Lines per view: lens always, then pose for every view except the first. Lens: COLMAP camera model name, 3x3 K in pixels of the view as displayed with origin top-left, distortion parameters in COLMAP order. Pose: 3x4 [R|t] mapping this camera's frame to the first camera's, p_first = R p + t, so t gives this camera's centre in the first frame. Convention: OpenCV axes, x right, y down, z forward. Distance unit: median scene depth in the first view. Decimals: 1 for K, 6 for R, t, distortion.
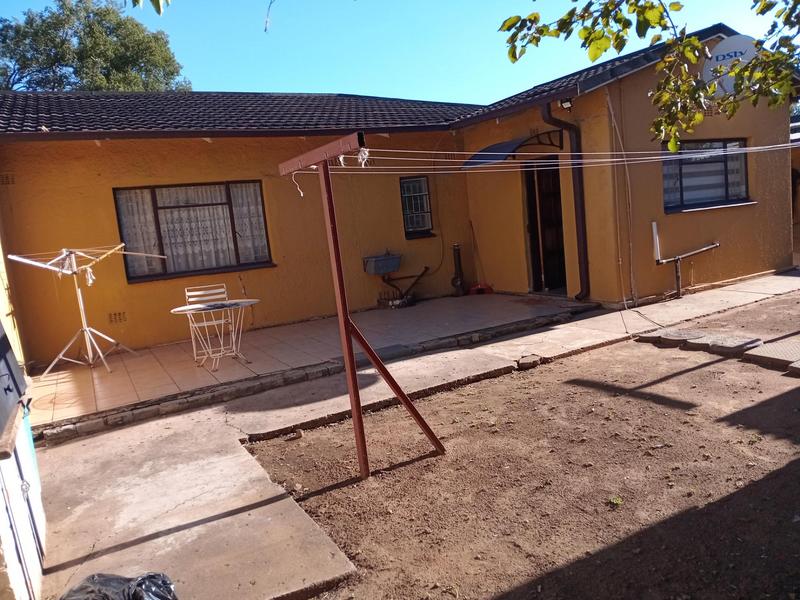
lens RADIAL K [[621.1, 0, 397.8], [0, 621.1, 299.7], [0, 0, 1]] dist [0.062742, -0.122666]
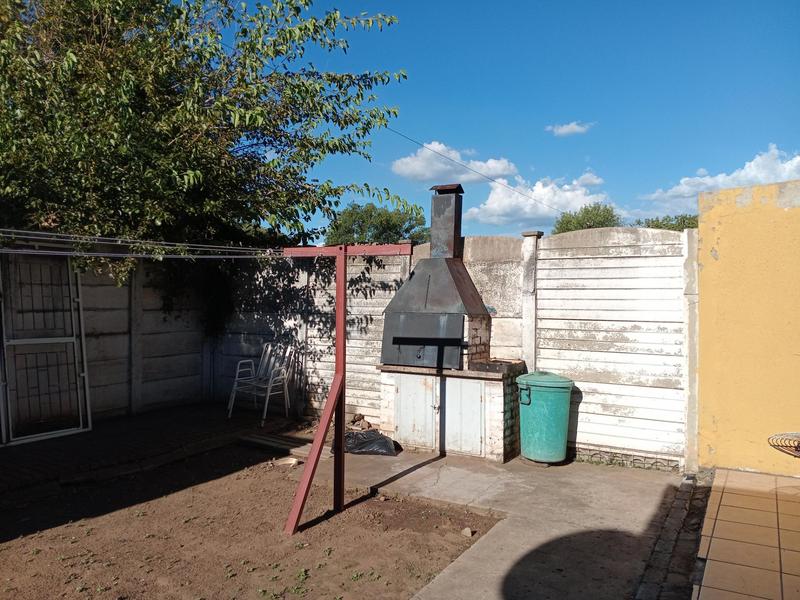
lens RADIAL K [[621.1, 0, 399.9], [0, 621.1, 299.0], [0, 0, 1]] dist [0.062742, -0.122666]
pose [[-0.852185, 0.103517, -0.512898, 0.414299], [0.016293, 0.985009, 0.171731, -0.320659], [0.522987, 0.137990, -0.841097, 1.943550]]
